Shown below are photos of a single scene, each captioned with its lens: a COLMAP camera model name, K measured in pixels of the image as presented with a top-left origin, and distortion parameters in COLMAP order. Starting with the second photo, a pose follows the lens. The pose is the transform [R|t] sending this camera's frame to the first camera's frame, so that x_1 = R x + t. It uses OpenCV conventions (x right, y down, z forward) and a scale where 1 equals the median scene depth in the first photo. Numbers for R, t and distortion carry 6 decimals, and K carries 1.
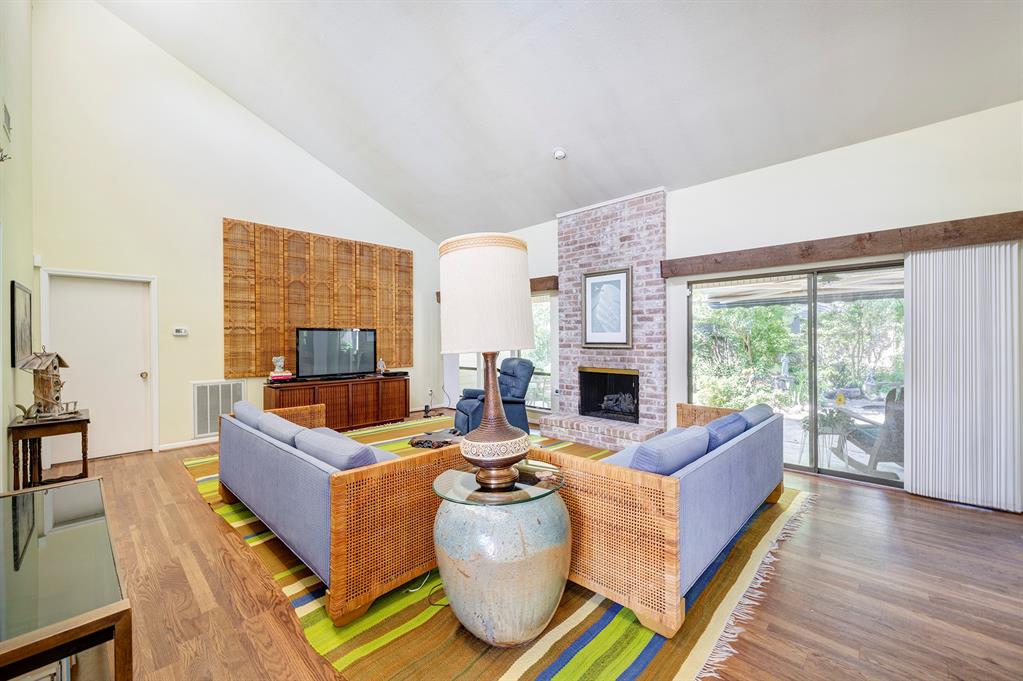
lens RADIAL K [[412.5, 0, 509.6], [0, 412.5, 342.2], [0, 0, 1]] dist [0.001724, -0.000814]
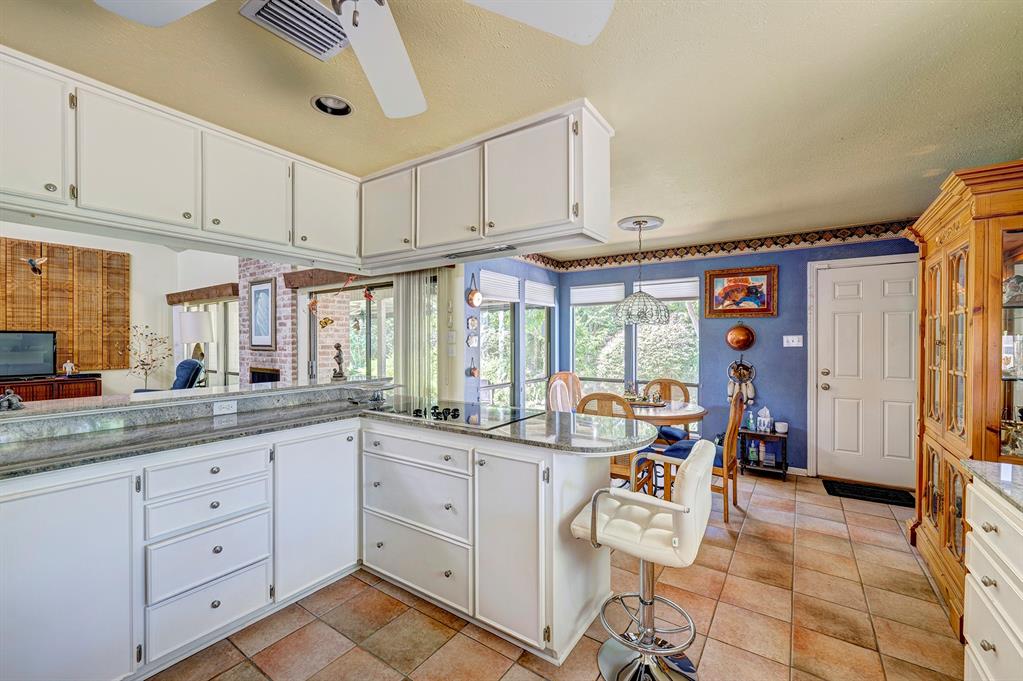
lens RADIAL K [[412.5, 0, 519.2], [0, 412.5, 341.7], [0, 0, 1]] dist [0.001724, -0.000814]
pose [[0.985382, 0.002316, 0.170346, 0.712614], [-0.001349, 0.999982, -0.005790, -0.002715], [-0.170357, 0.005476, 0.985367, -0.203330]]
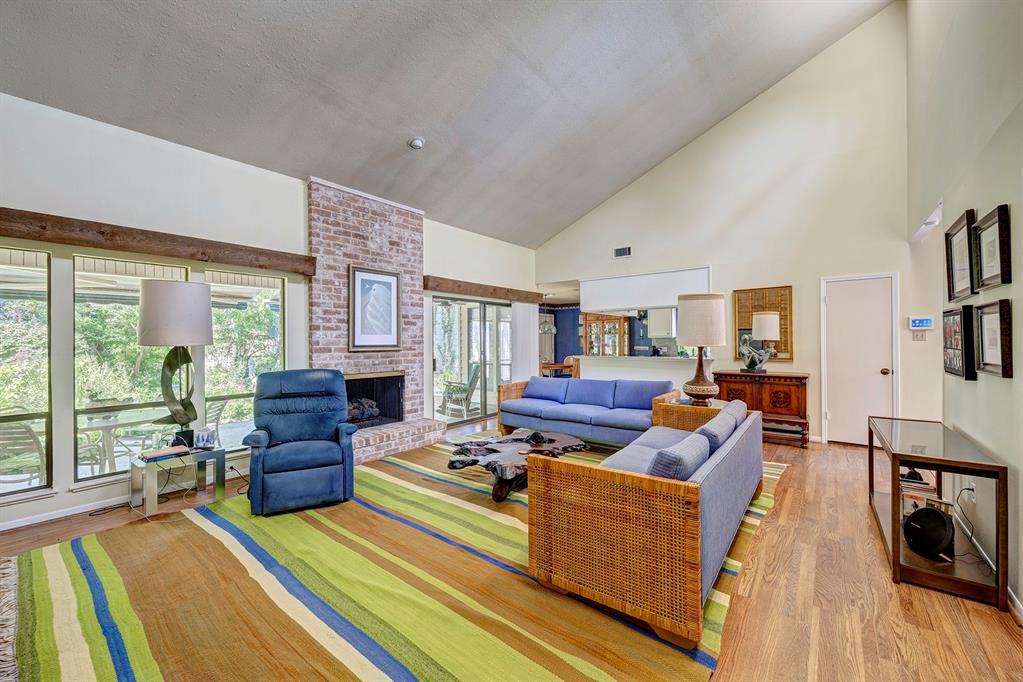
lens RADIAL K [[412.5, 0, 508.7], [0, 412.5, 340.7], [0, 0, 1]] dist [0.001724, -0.000814]
pose [[-0.107980, 0.004208, 0.994144, -0.729893], [0.014828, 0.999887, -0.002622, -0.002428], [-0.994042, 0.014458, -0.108030, 0.790120]]
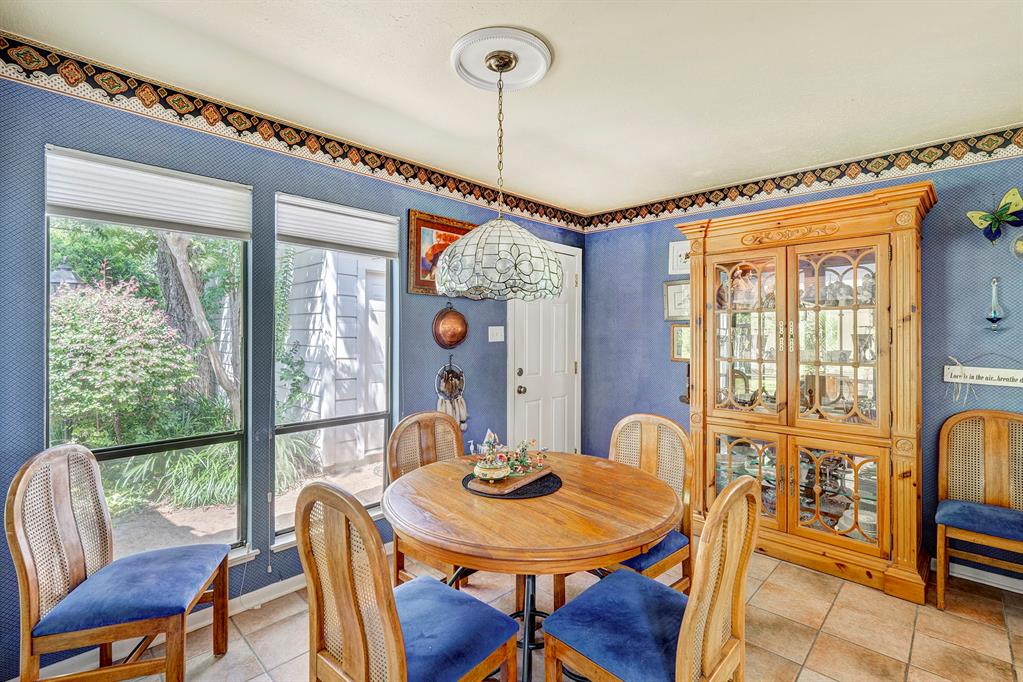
lens RADIAL K [[459.9, 0, 506.4], [0, 459.9, 330.6], [0, 0, 1]] dist [-0.010327, 0.001296]
pose [[0.019463, 0.002555, 0.999807, 0.704254], [0.009783, 0.999948, -0.002746, -0.010683], [-0.999763, 0.009834, 0.019437, 0.413513]]
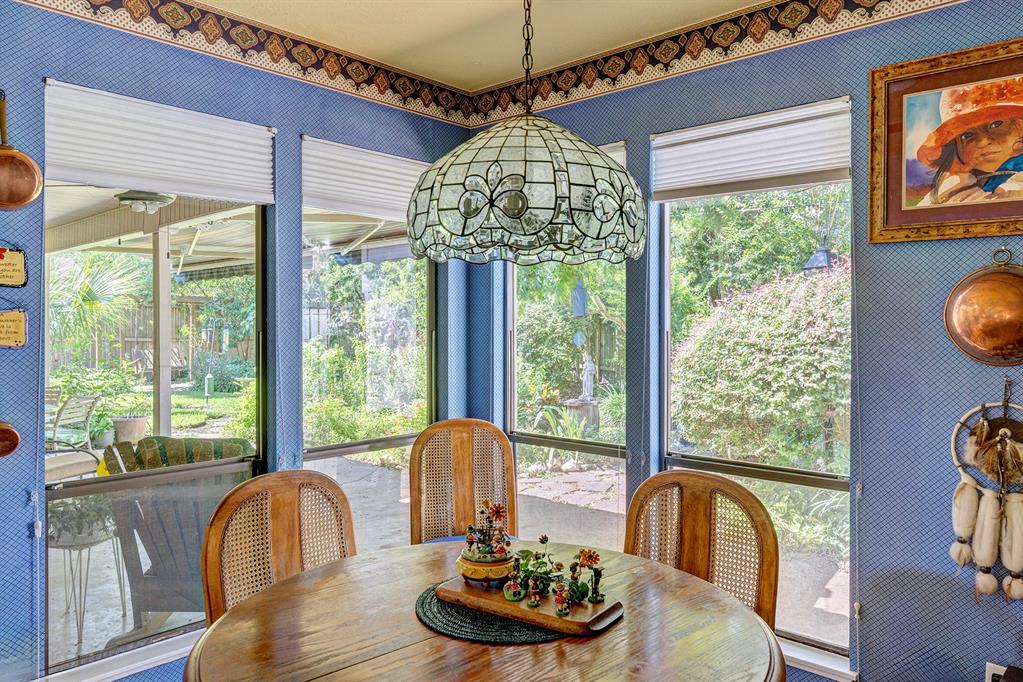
lens RADIAL K [[741.3, 0, 552.8], [0, 741.3, 328.1], [0, 0, 1]] dist [0.001173, 0.002558]
pose [[0.999074, 0.001498, 0.042995, 1.021708], [-0.001378, 0.999995, -0.002819, -0.007657], [-0.042999, 0.002757, 0.999071, 0.141481]]
